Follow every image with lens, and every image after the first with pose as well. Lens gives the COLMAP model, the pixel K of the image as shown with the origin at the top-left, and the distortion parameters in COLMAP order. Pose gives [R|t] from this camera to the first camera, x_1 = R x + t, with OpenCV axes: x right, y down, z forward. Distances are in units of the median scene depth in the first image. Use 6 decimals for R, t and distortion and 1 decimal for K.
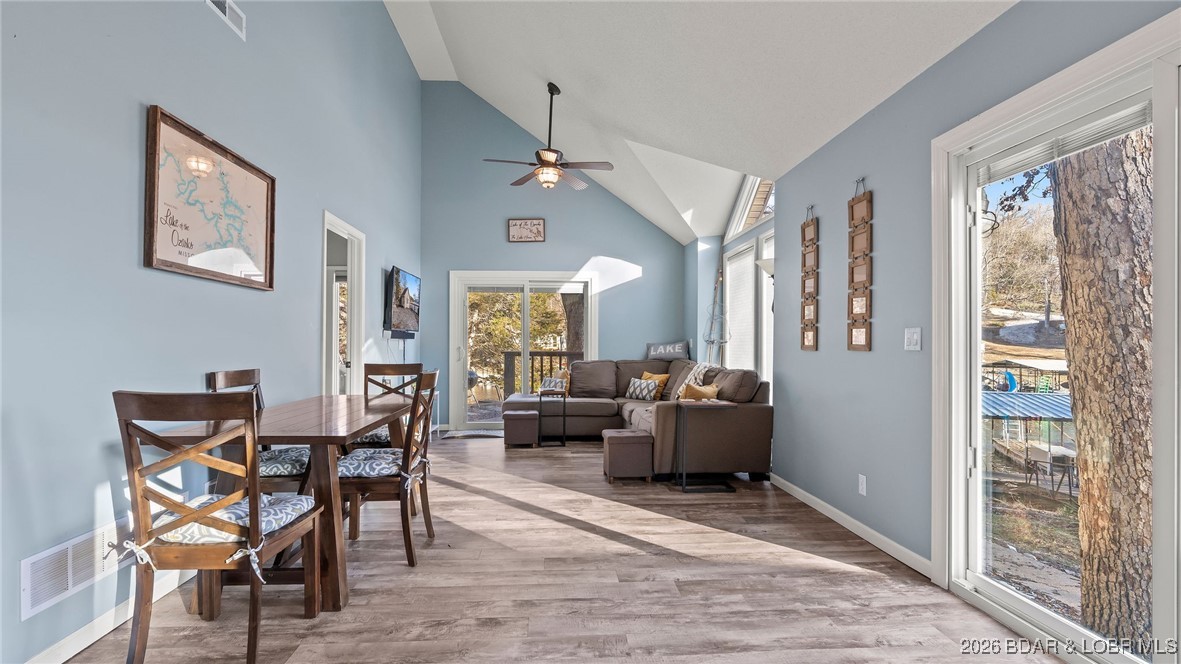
lens RADIAL K [[527.6, 0, 586.1], [0, 527.6, 332.3], [0, 0, 1]] dist [-0.002644, 0.000104]
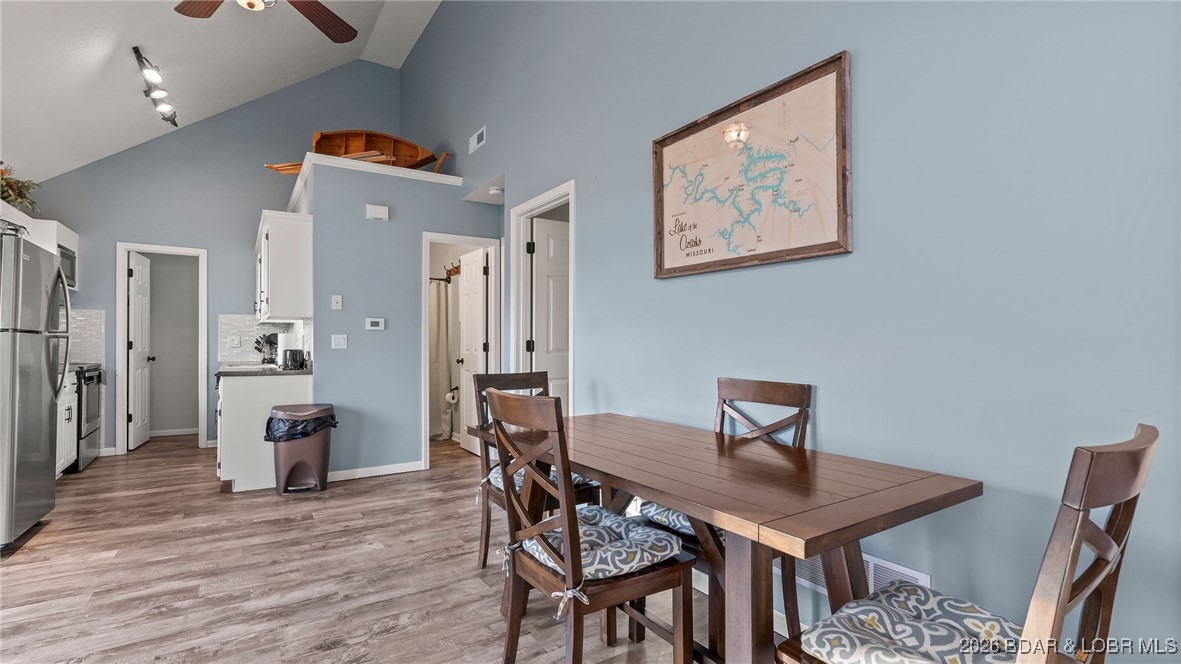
lens RADIAL K [[527.6, 0, 586.1], [0, 527.6, 332.3], [0, 0, 1]] dist [-0.002644, 0.000104]
pose [[-0.873098, -0.007923, -0.487481, -0.106314], [0.008226, 0.999486, -0.030979, 0.028320], [0.487476, -0.031058, -0.872584, 1.786559]]
